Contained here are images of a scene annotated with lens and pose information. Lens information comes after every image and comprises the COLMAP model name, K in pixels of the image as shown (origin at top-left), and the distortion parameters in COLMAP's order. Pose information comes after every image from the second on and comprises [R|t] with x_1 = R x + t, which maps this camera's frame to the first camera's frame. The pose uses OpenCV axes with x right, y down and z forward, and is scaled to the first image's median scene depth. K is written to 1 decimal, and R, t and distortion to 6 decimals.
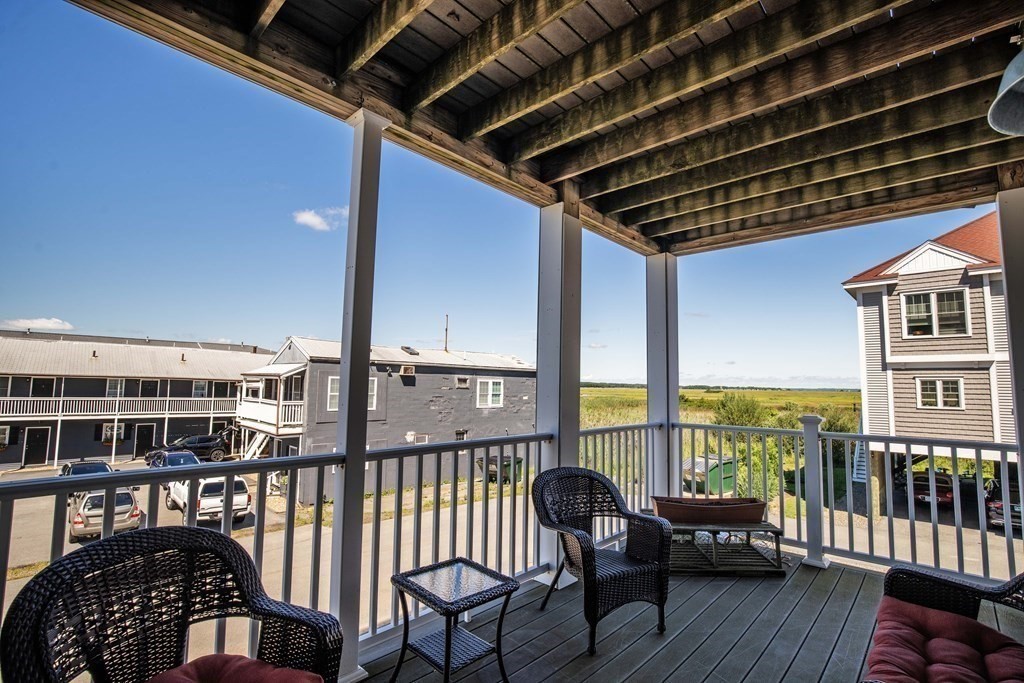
lens RADIAL K [[473.8, 0, 512.7], [0, 473.8, 342.5], [0, 0, 1]] dist [-0.036873, 0.007676]
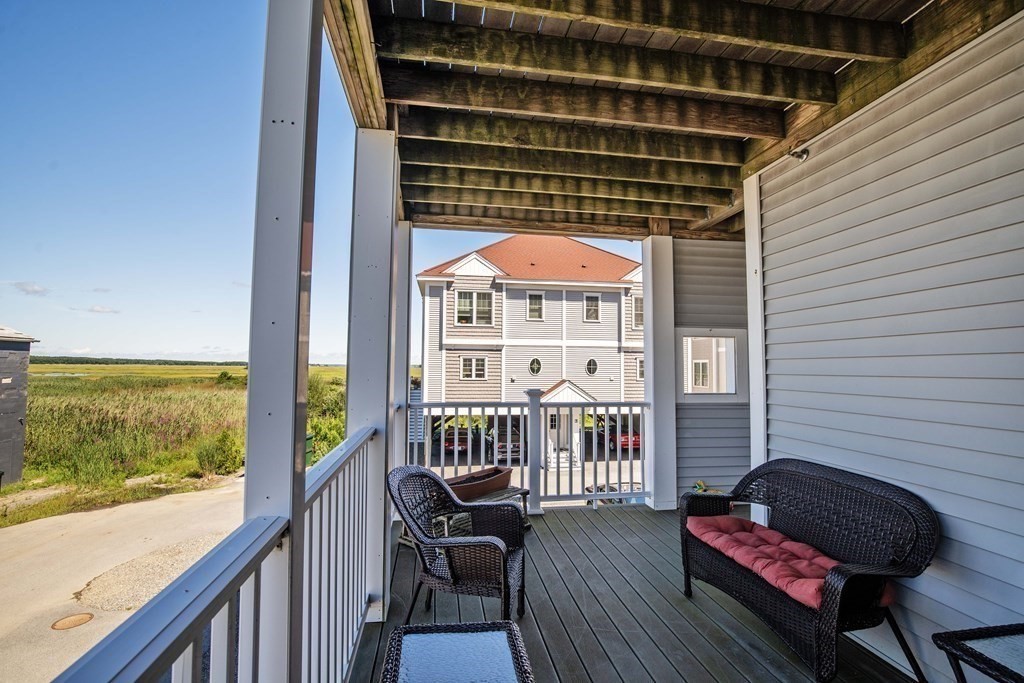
lens RADIAL K [[473.8, 0, 512.7], [0, 473.8, 342.5], [0, 0, 1]] dist [-0.036873, 0.007676]
pose [[0.608007, 0.028316, 0.793427, -0.202222], [-0.068630, 0.997497, 0.016992, 0.012565], [-0.790960, -0.064785, 0.608428, 0.185463]]
